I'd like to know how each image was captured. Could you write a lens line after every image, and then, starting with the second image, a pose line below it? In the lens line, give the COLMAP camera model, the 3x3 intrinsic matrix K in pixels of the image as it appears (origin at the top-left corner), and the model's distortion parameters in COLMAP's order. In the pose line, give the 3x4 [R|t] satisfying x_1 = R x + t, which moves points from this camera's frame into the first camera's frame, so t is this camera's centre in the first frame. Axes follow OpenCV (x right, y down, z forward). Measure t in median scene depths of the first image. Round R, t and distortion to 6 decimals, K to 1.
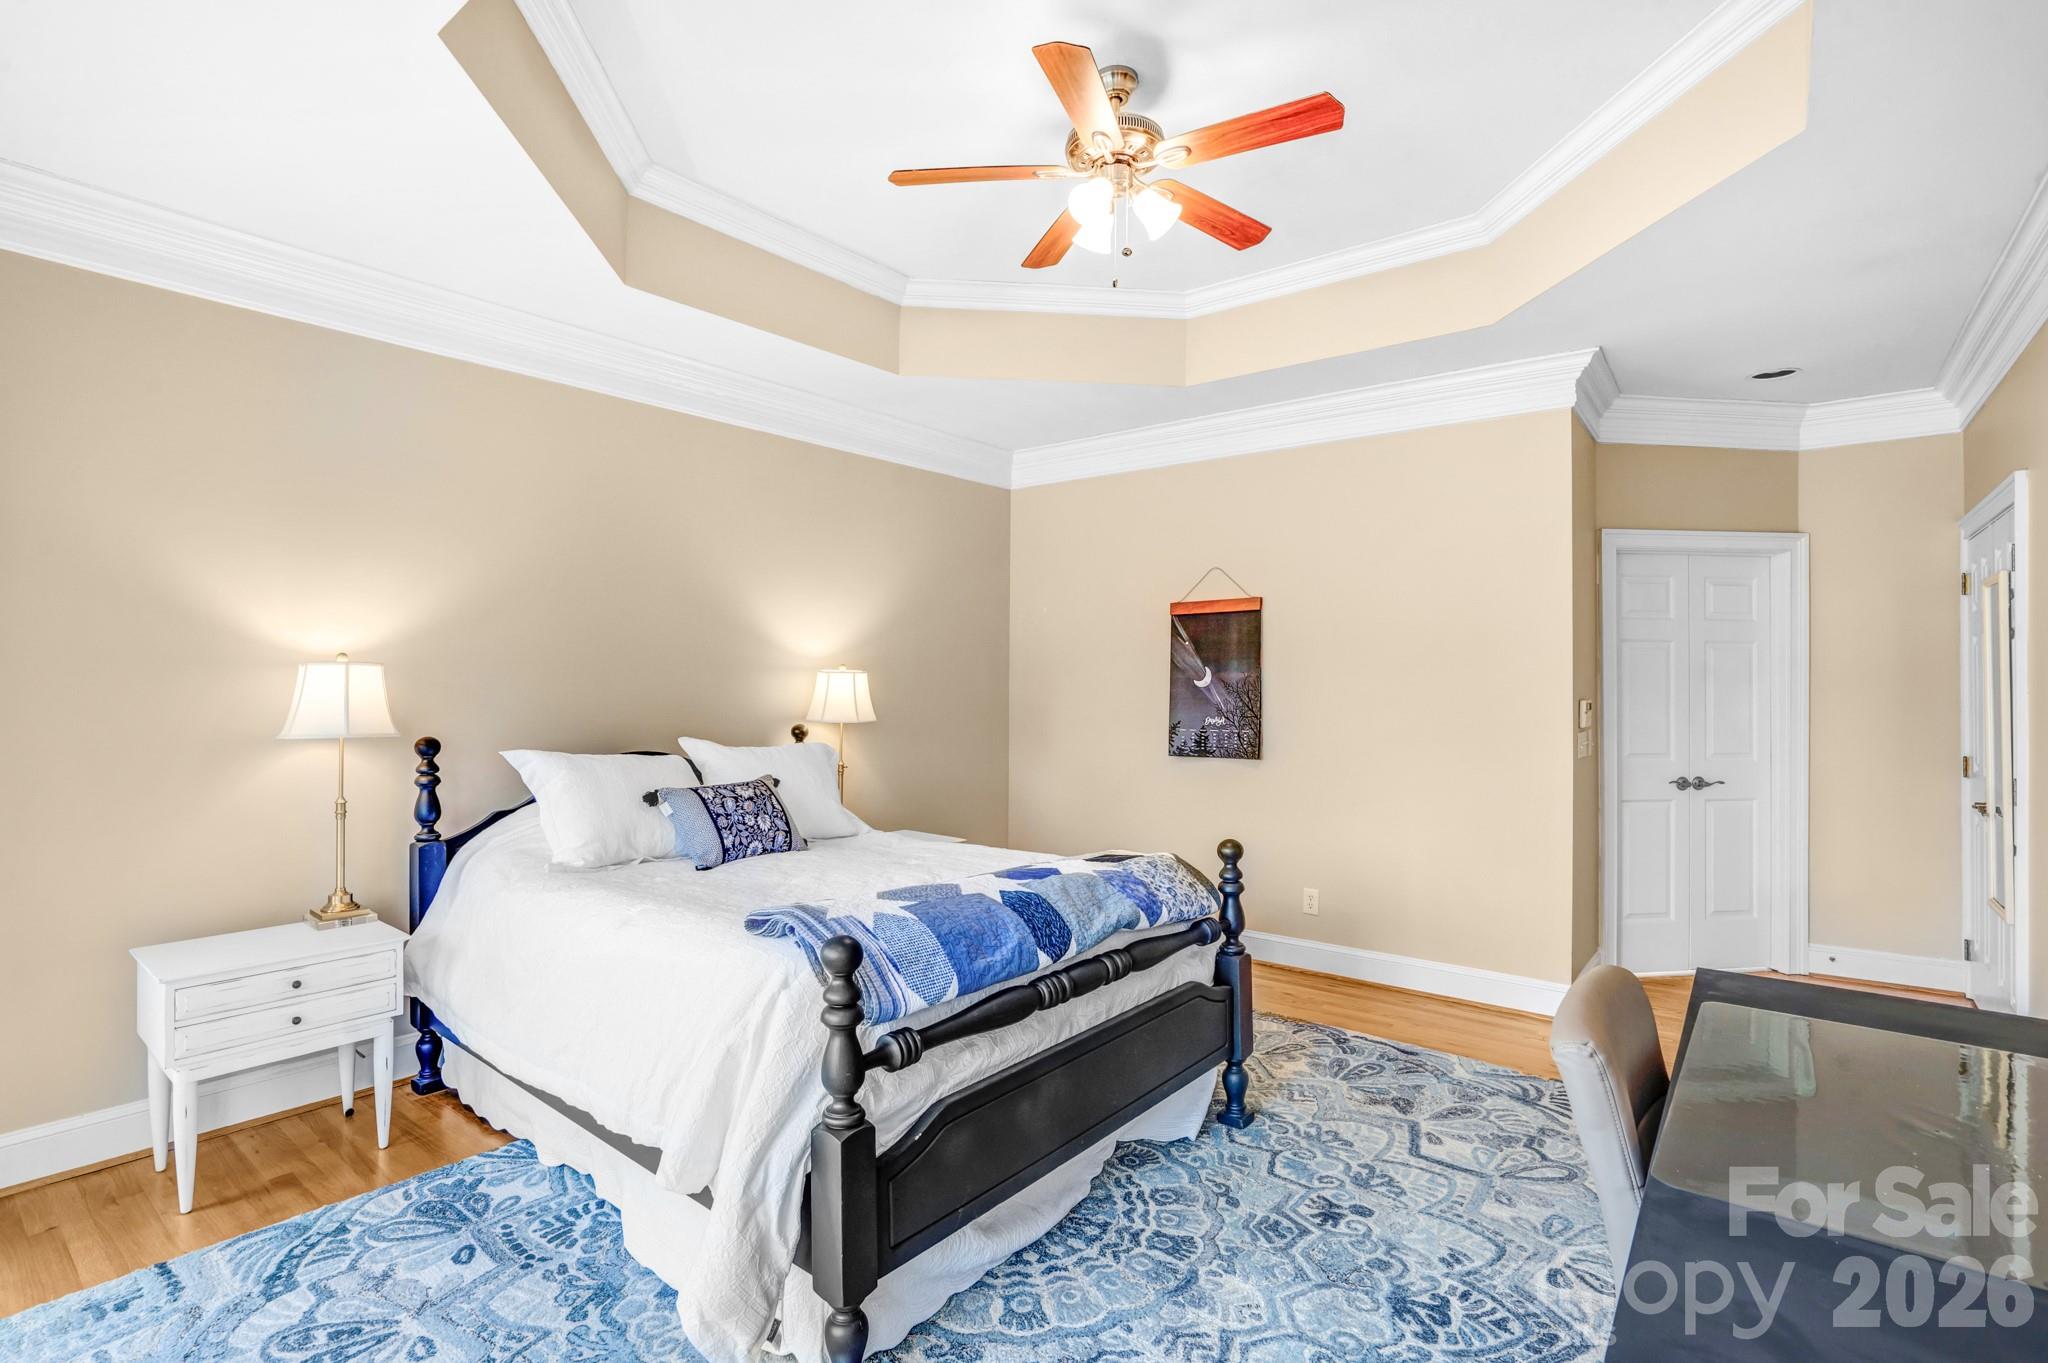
lens RADIAL K [[972.8, 0, 1018.1], [0, 972.8, 679.8], [0, 0, 1]] dist [-0.043889, 0.015248]
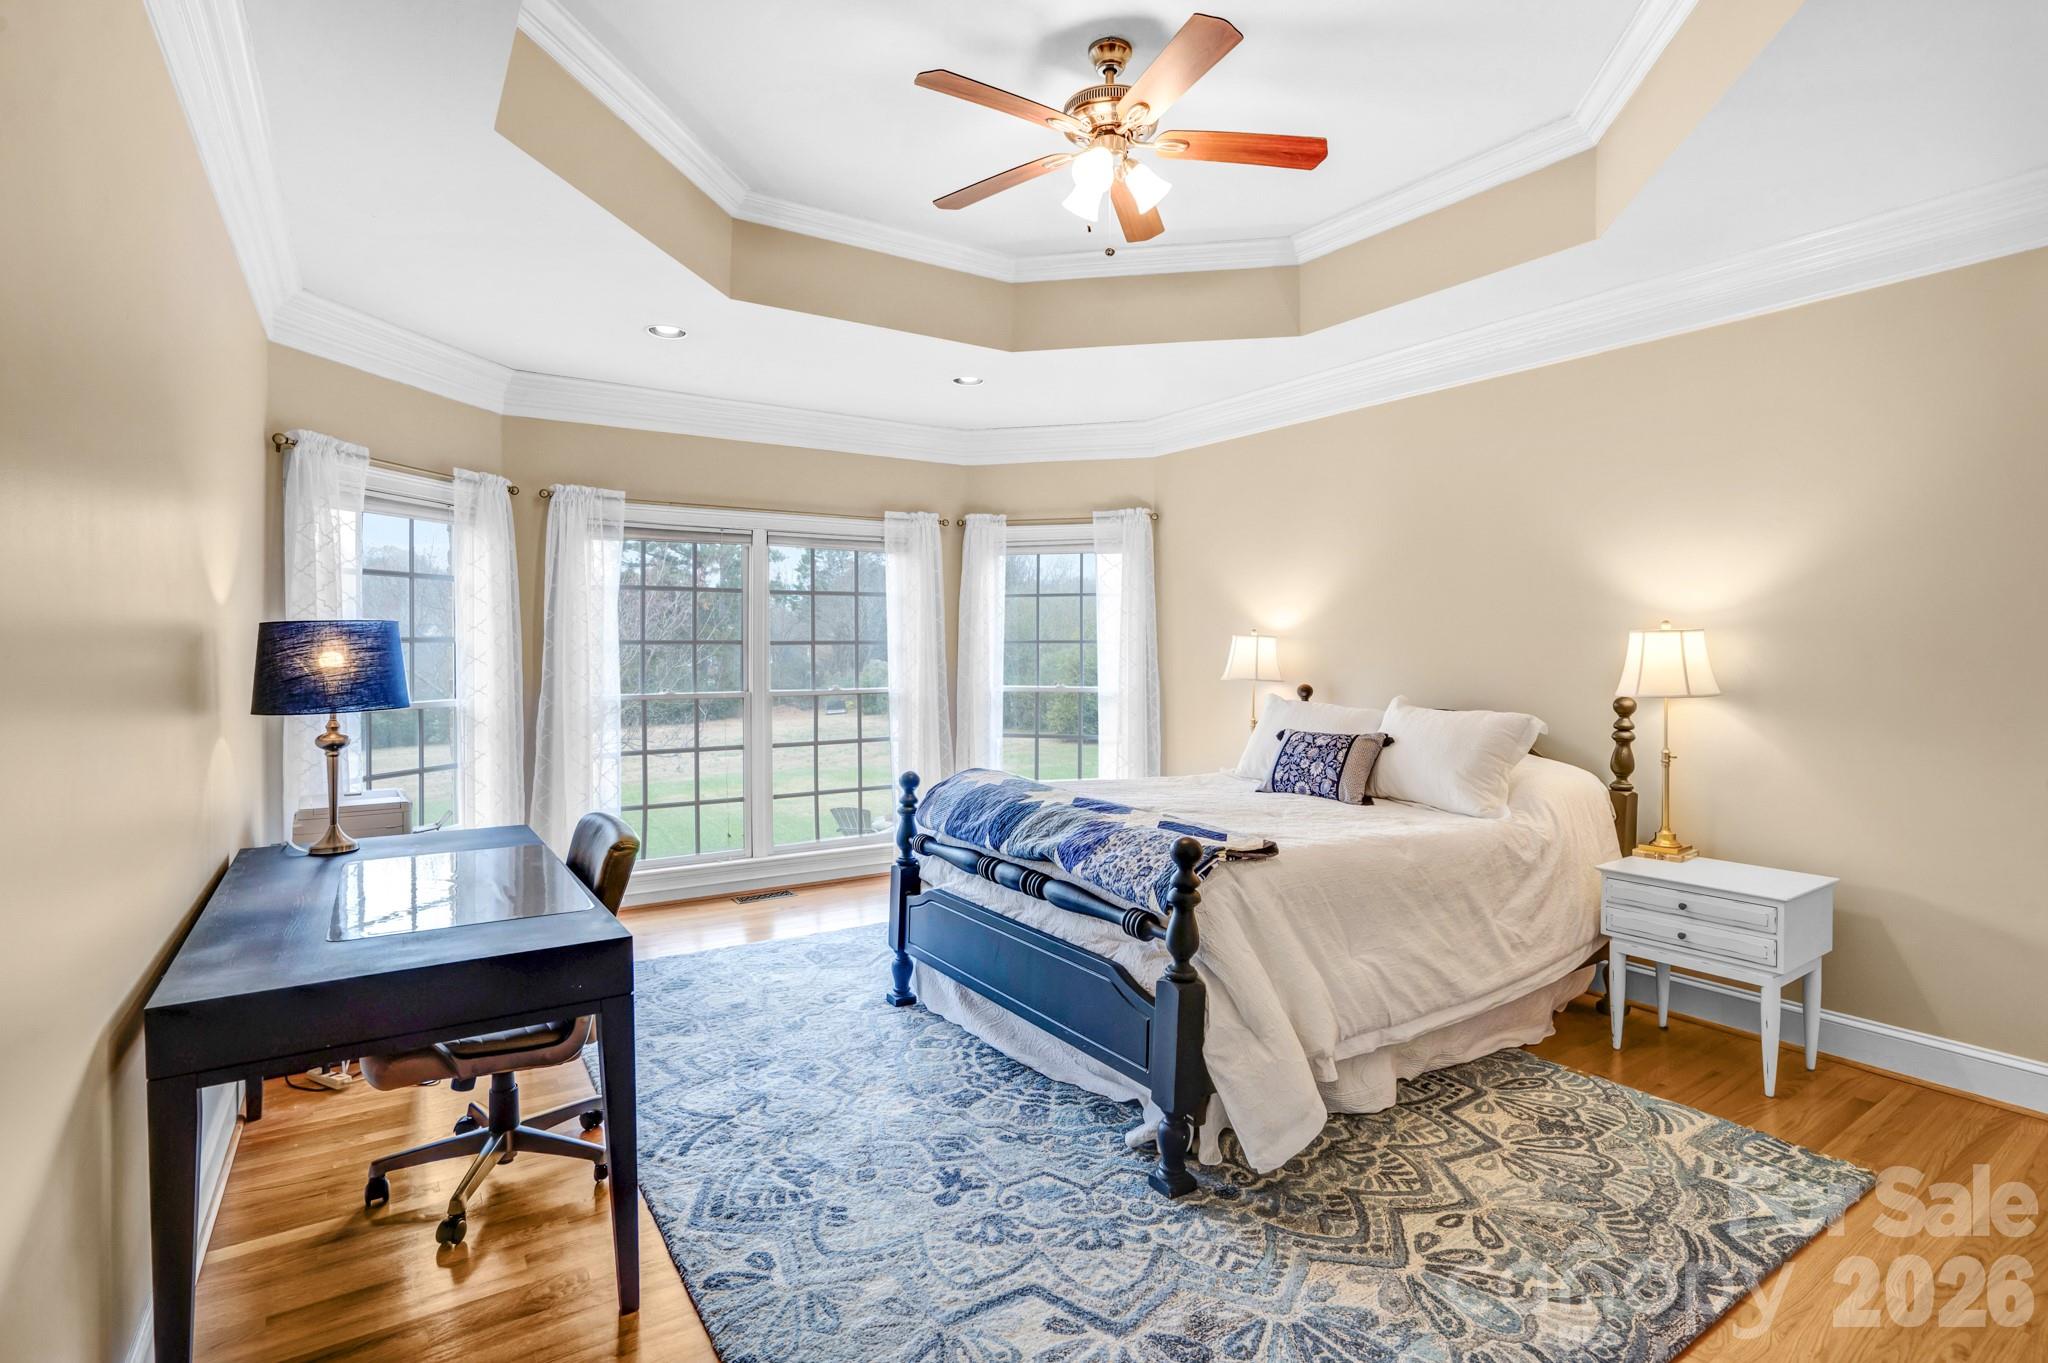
lens RADIAL K [[972.8, 0, 1018.1], [0, 972.8, 679.8], [0, 0, 1]] dist [-0.043889, 0.015248]
pose [[-0.308788, 0.016408, -0.950989, 1.149911], [0.005726, 0.999865, 0.015392, 0.030915], [0.951114, -0.000692, -0.308840, 1.275568]]
